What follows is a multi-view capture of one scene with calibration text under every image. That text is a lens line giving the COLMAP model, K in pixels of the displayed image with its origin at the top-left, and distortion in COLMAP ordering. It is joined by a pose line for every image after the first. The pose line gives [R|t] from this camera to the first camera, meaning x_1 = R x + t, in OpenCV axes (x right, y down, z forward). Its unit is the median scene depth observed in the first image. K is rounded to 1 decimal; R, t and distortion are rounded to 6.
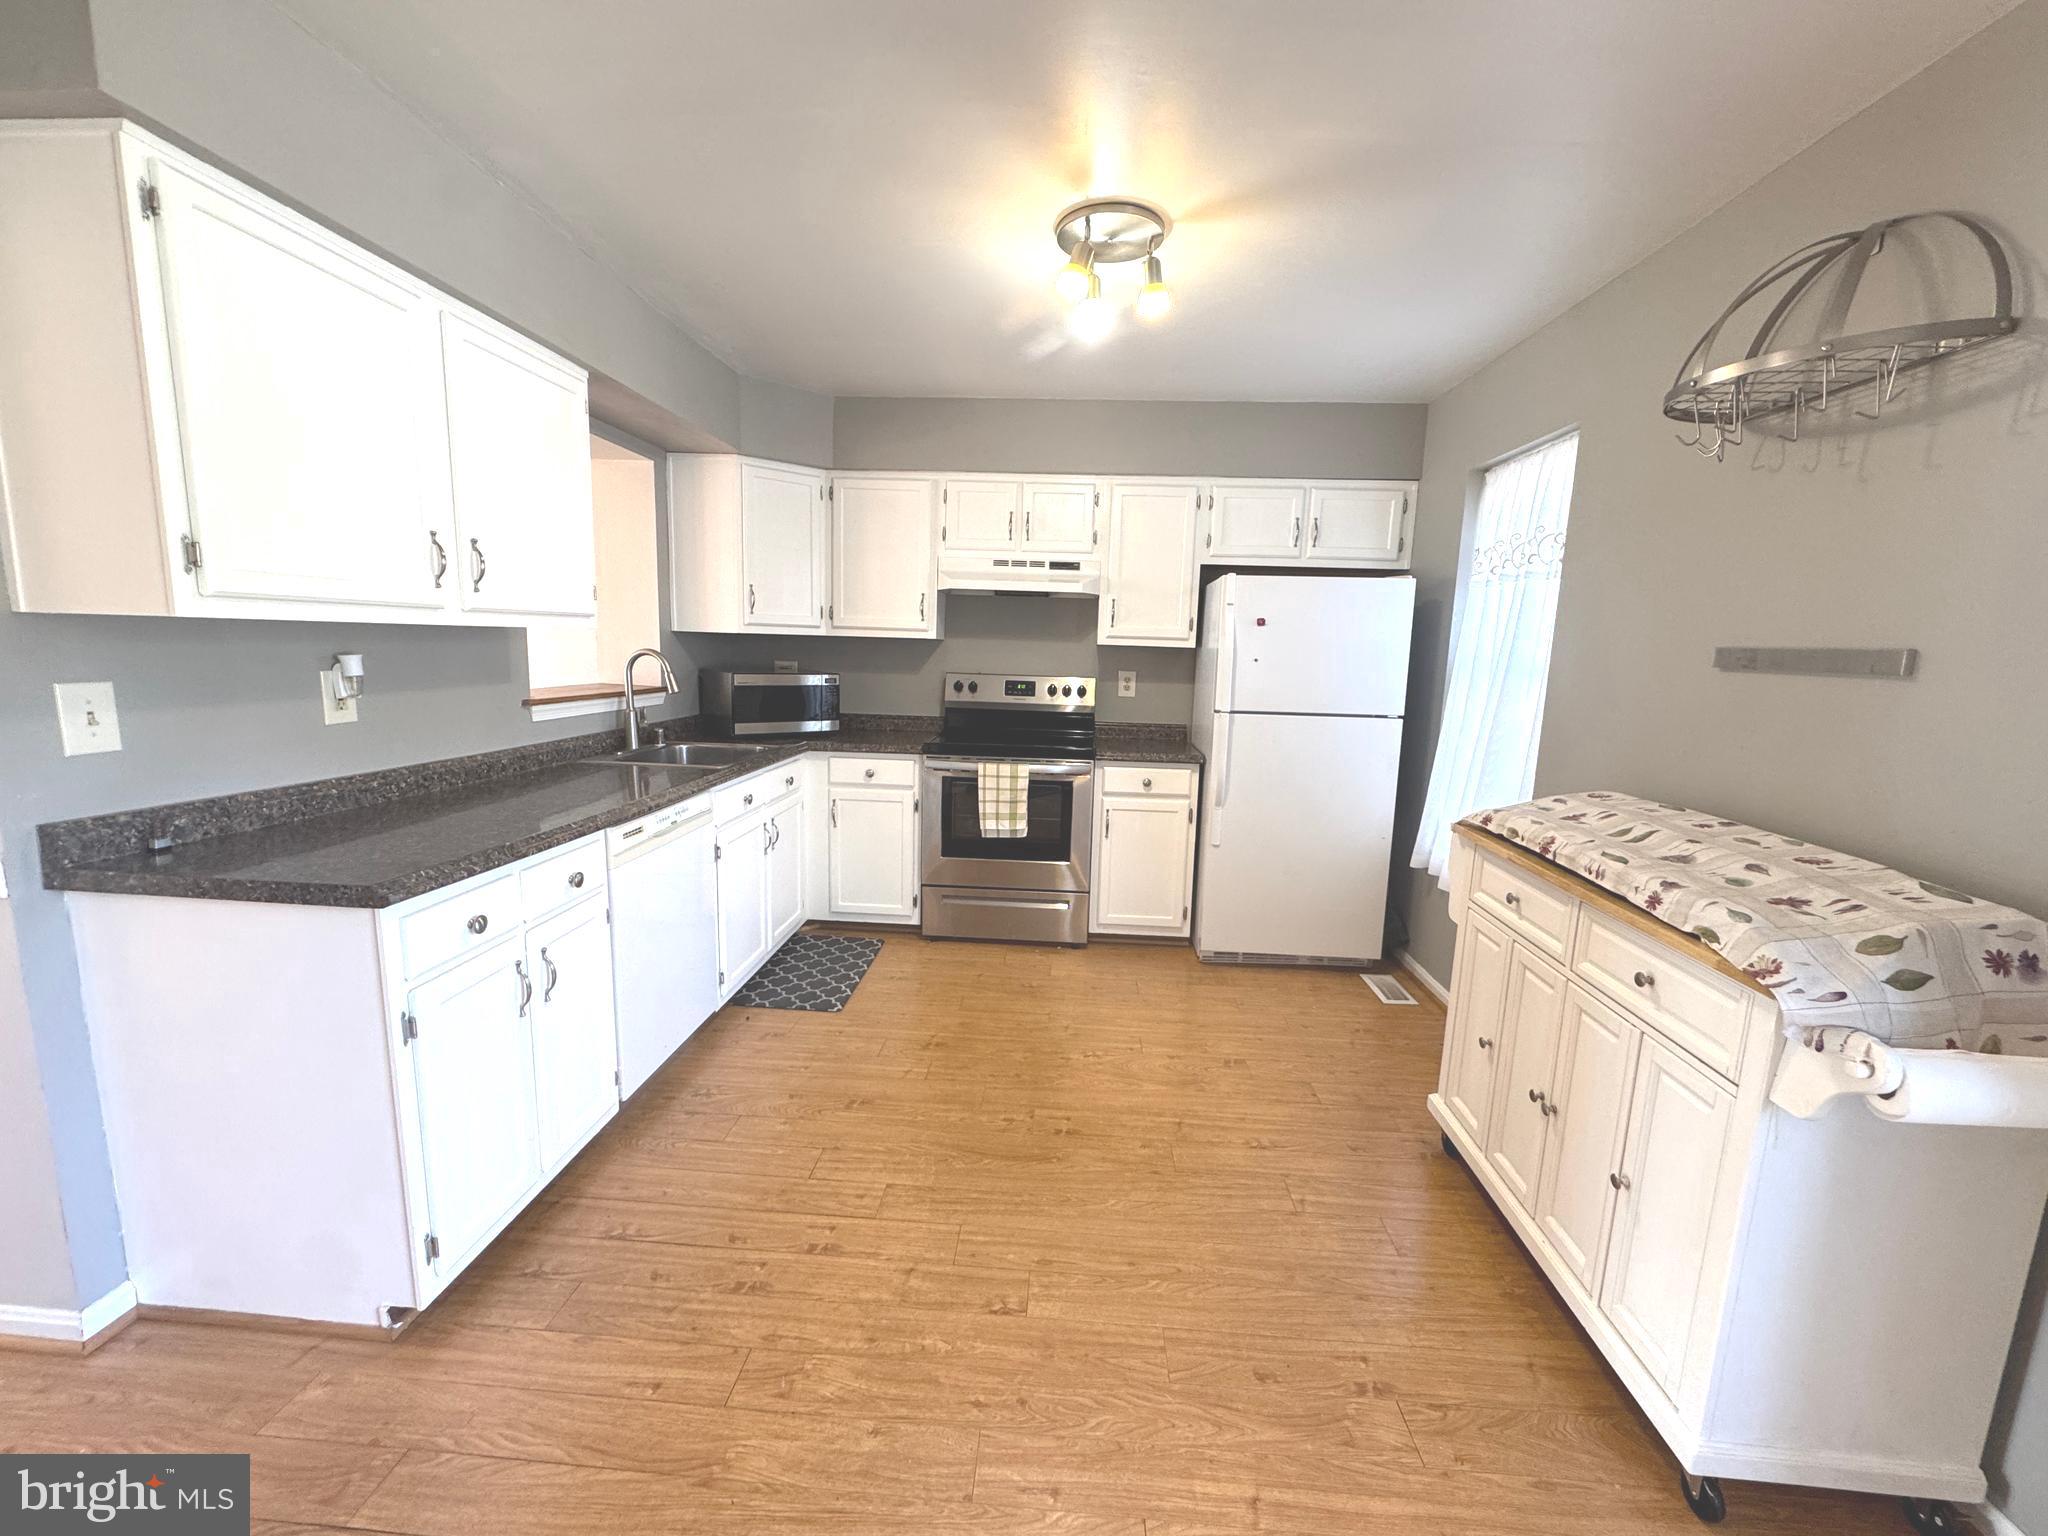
lens RADIAL K [[821.1, 0, 1025.2], [0, 821.1, 766.3], [0, 0, 1]] dist [-0.003125, 0.000202]
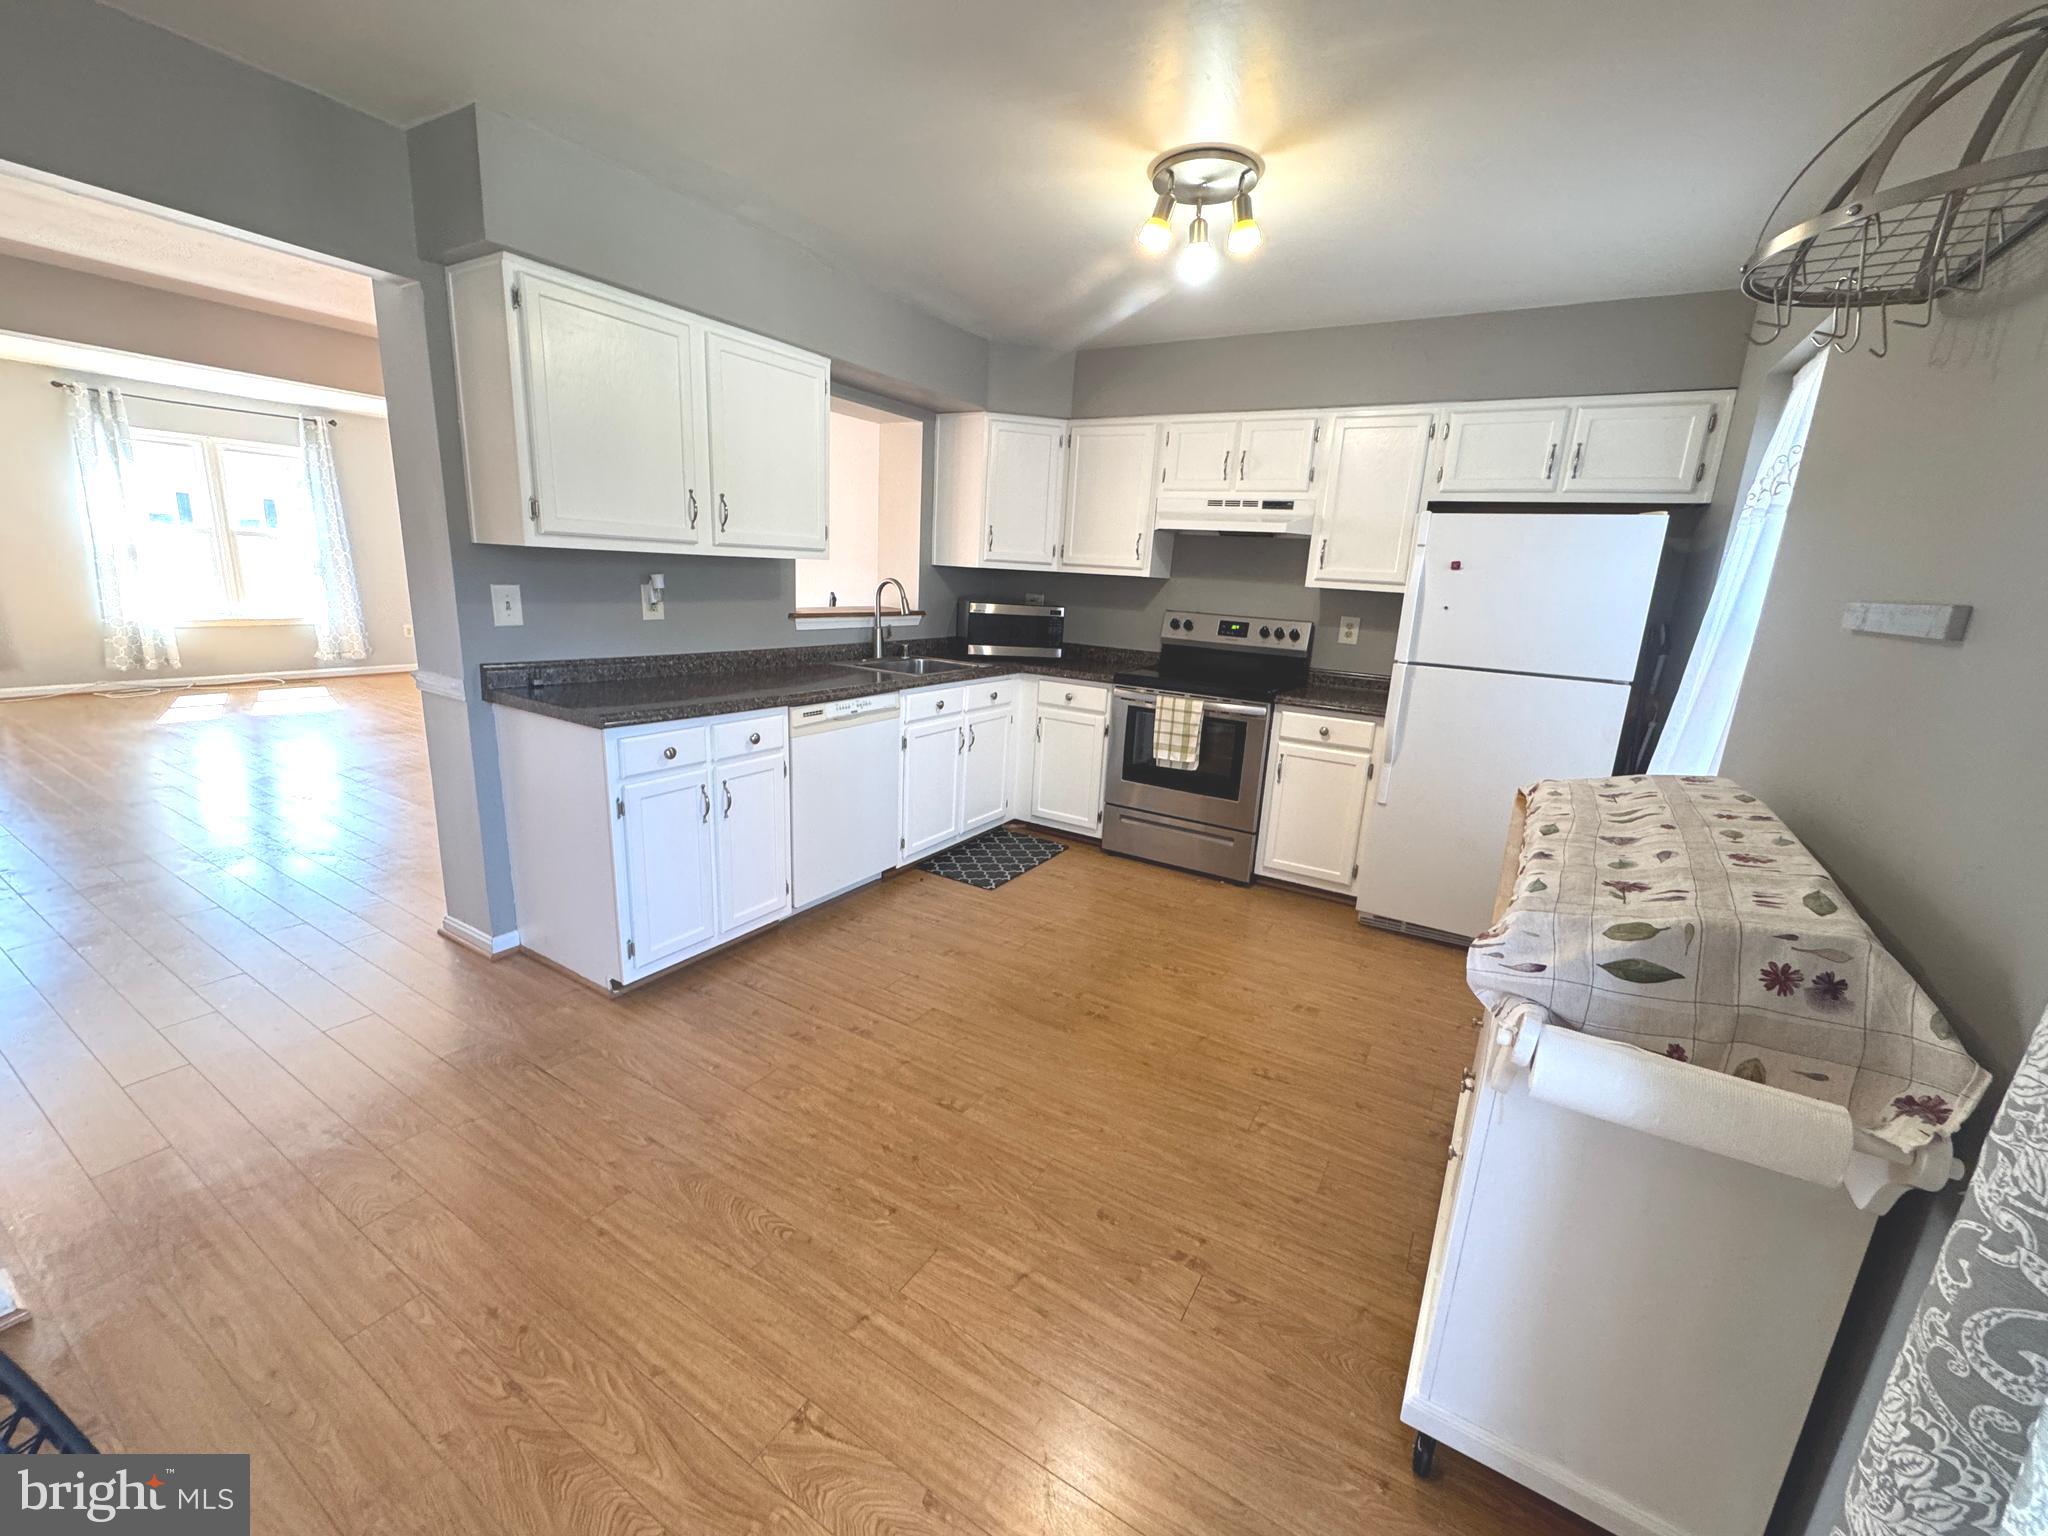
lens RADIAL K [[821.1, 0, 1023.9], [0, 821.1, 766.2], [0, 0, 1]] dist [-0.003125, 0.000202]
pose [[0.886398, 0.125869, -0.445484, 0.469121], [-0.095696, 0.991361, 0.089692, 0.013317], [0.452925, -0.036872, 0.890786, -0.048823]]
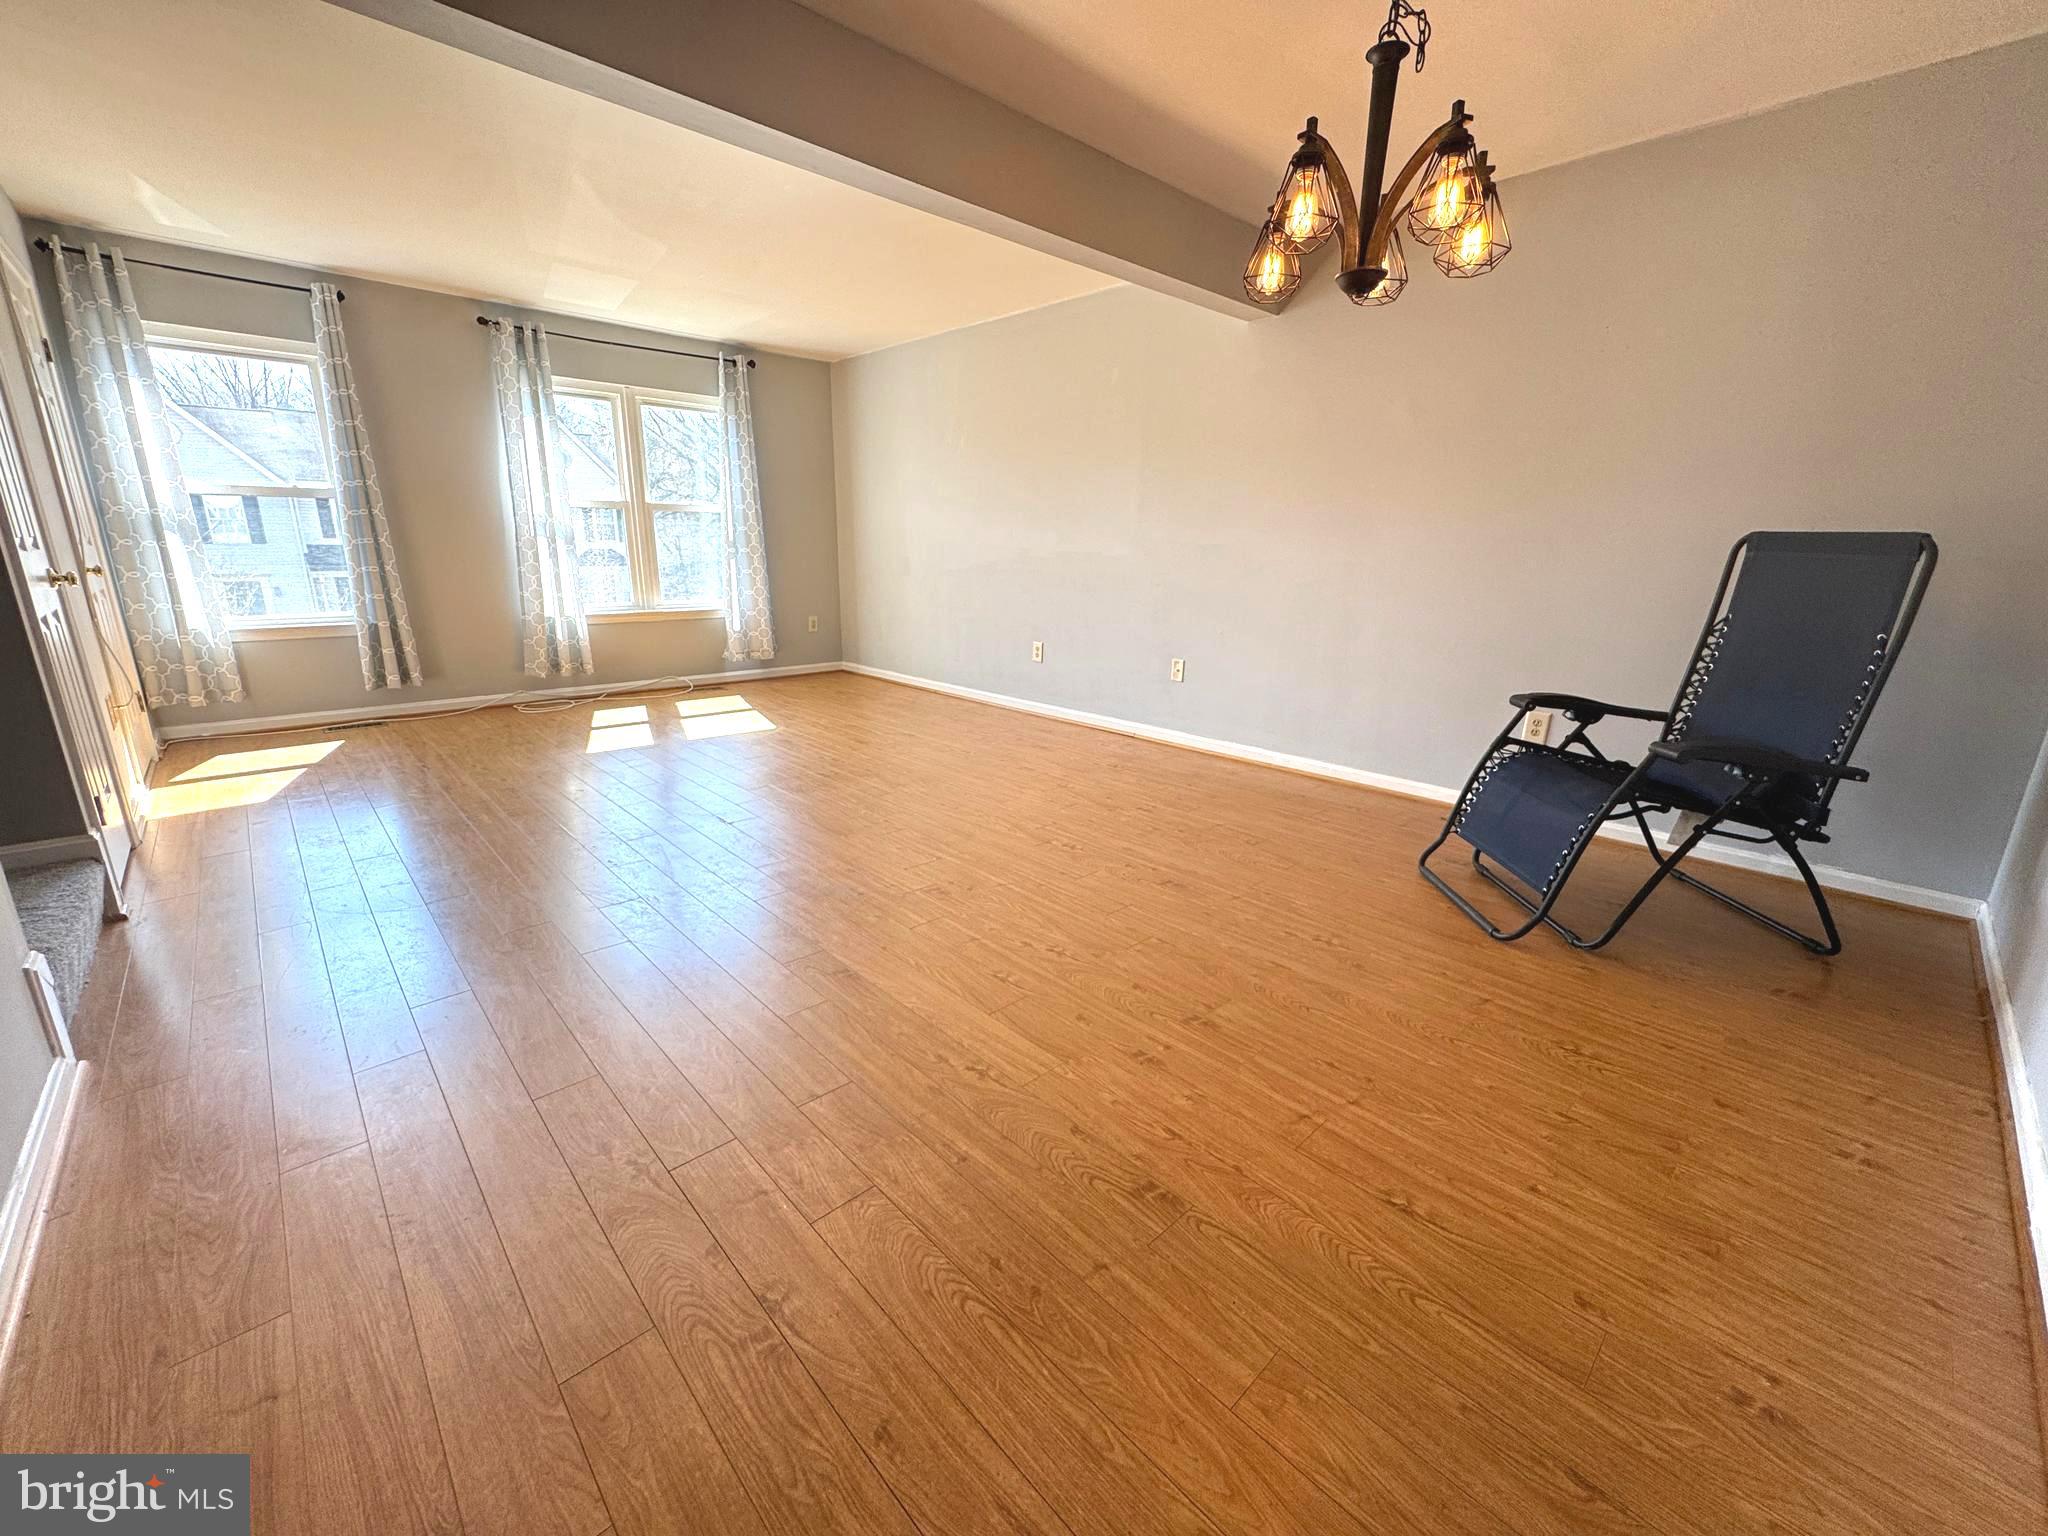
lens RADIAL K [[821.1, 0, 1024.4], [0, 821.1, 766.3], [0, 0, 1]] dist [-0.003125, 0.000202]
pose [[0.730662, 0.160238, -0.663669, -1.164368], [-0.094667, 0.986456, 0.133948, 0.047071], [0.676144, -0.035043, 0.735936, 0.314035]]
